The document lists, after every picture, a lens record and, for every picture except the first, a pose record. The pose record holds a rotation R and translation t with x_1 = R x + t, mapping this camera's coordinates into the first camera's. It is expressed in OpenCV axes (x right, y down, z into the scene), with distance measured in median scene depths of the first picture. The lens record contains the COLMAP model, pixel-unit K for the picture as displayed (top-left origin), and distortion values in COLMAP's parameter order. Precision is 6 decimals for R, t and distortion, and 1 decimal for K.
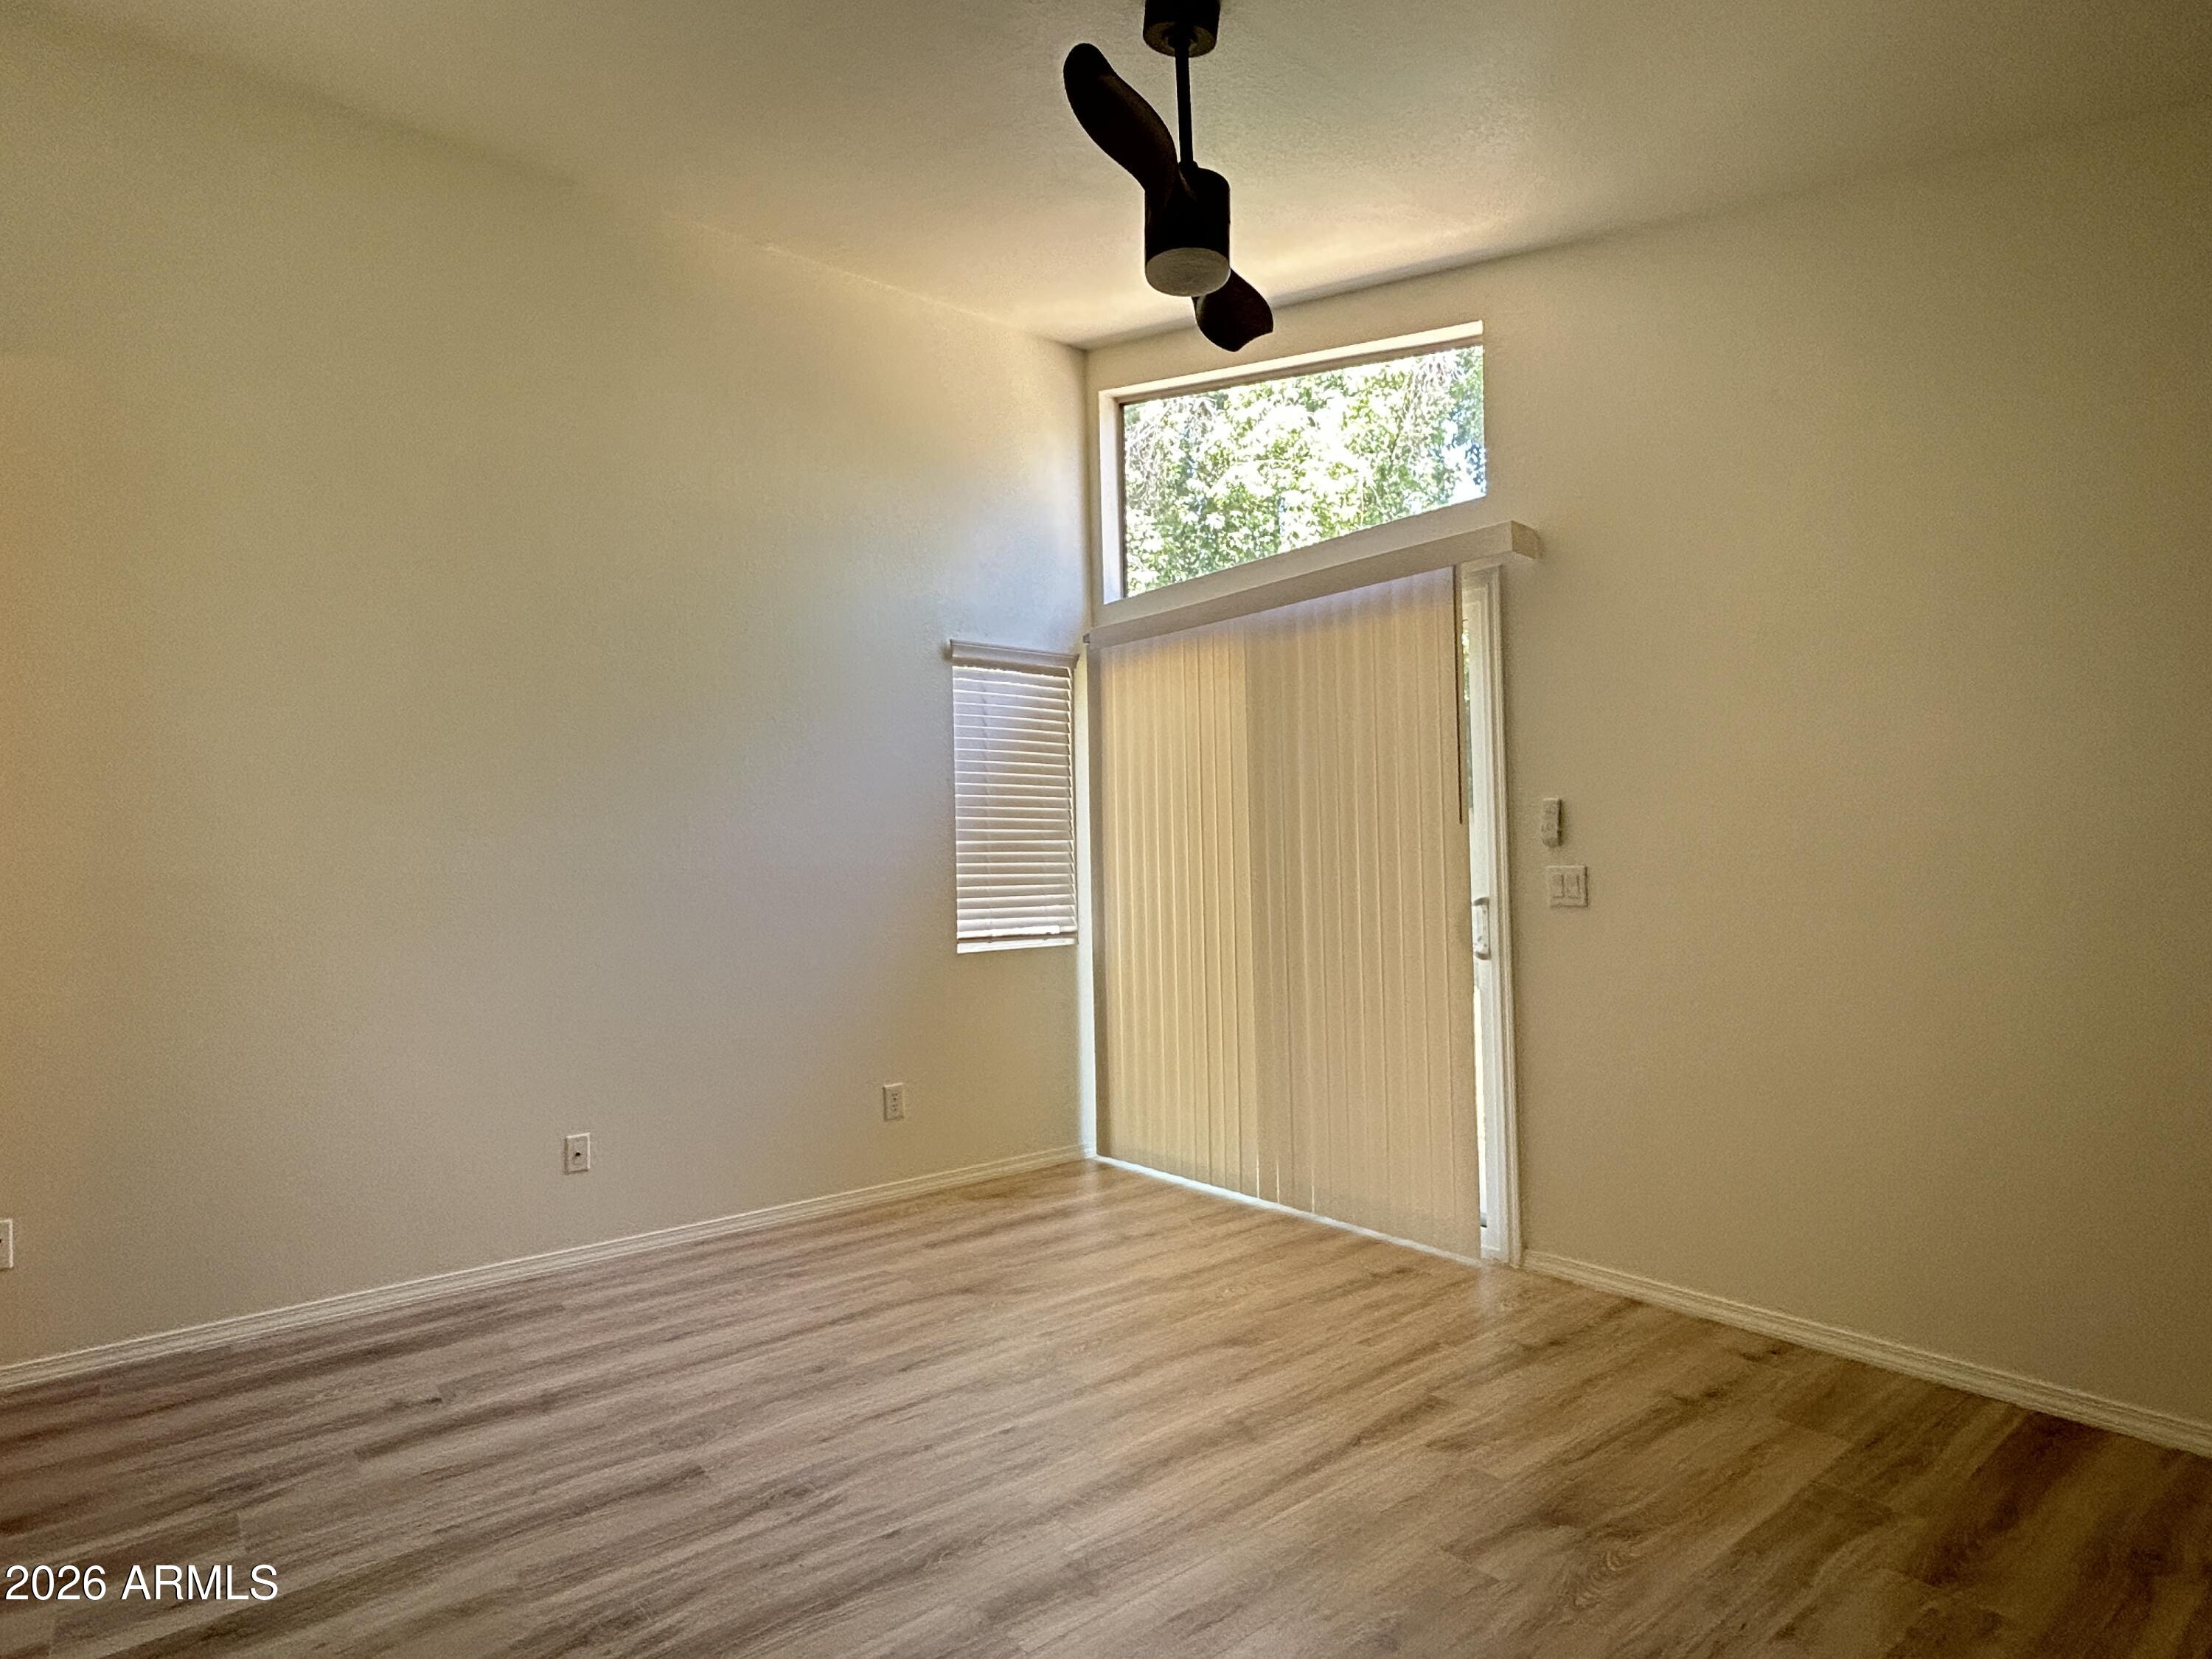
lens RADIAL K [[1200.3, 0, 1105.4], [0, 1200.3, 841.2], [0, 0, 1]] dist [-0.004855, 0.000654]
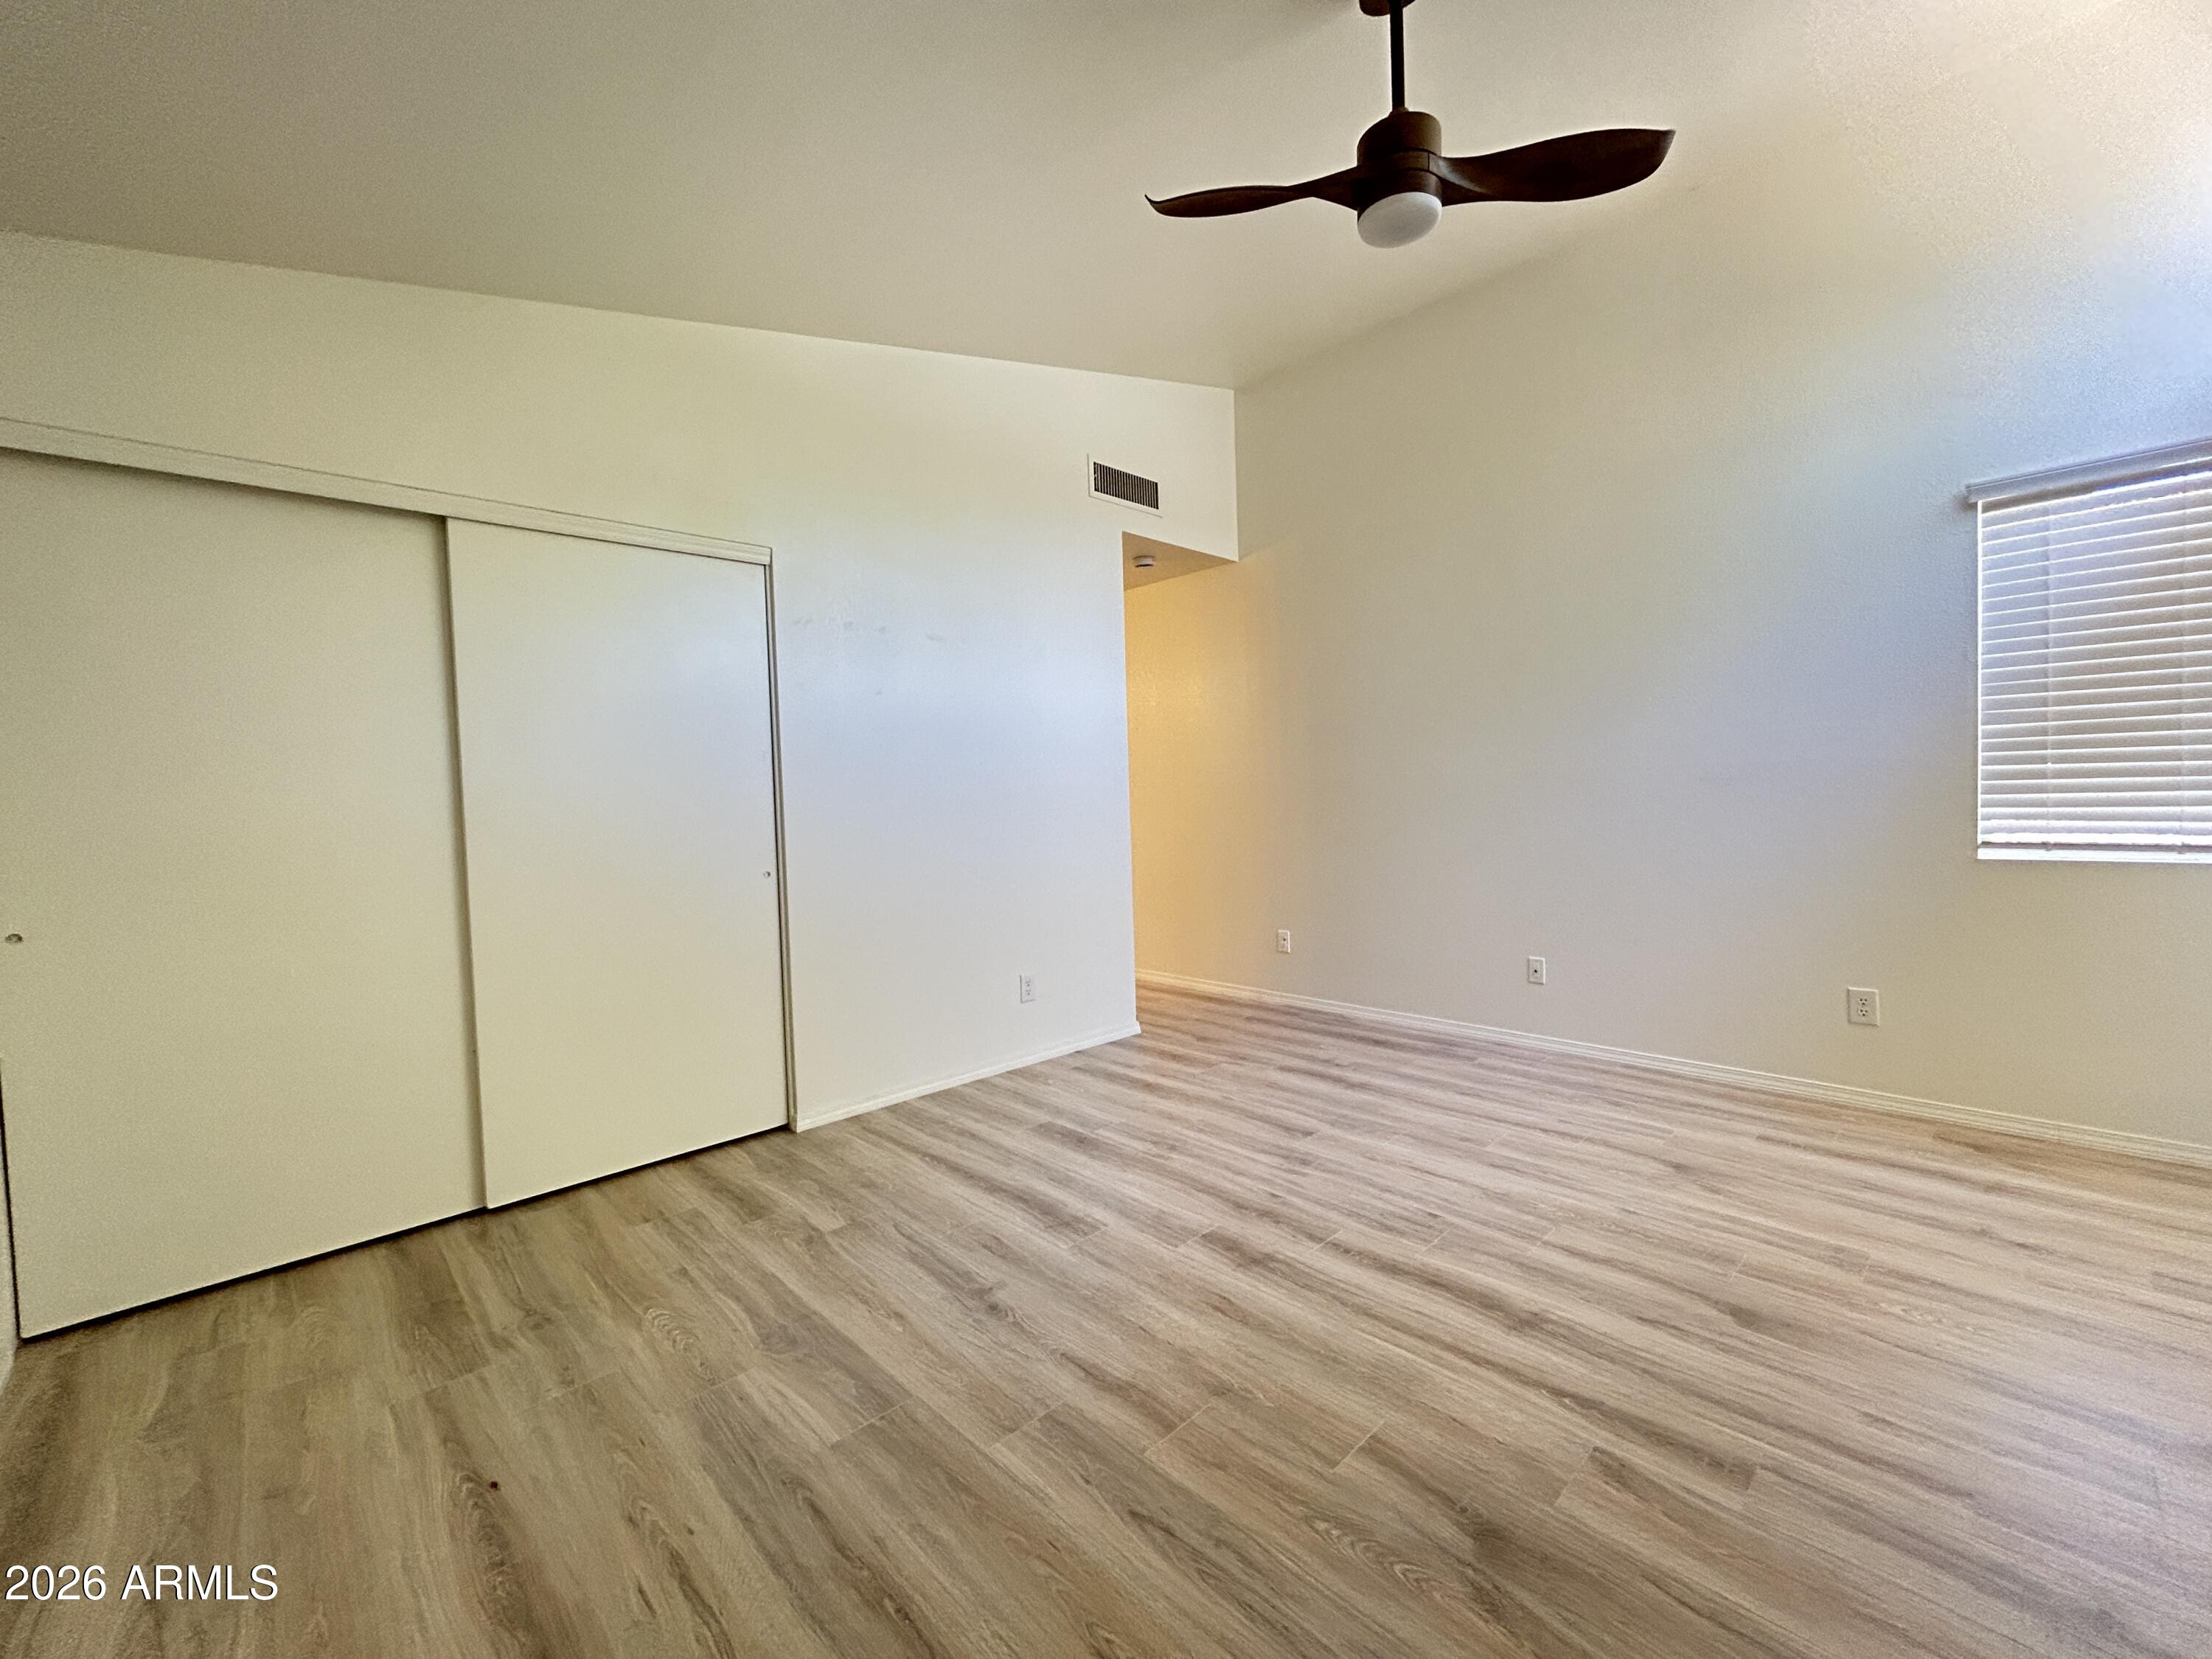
lens RADIAL K [[895.8, 0, 1107.6], [0, 895.8, 835.9], [0, 0, 1]] dist [0.006564, 0.000245]
pose [[0.080789, 0.061692, -0.994820, 0.656509], [0.048587, 0.996652, 0.065752, 0.007123], [0.995546, -0.053648, 0.077521, 0.482357]]
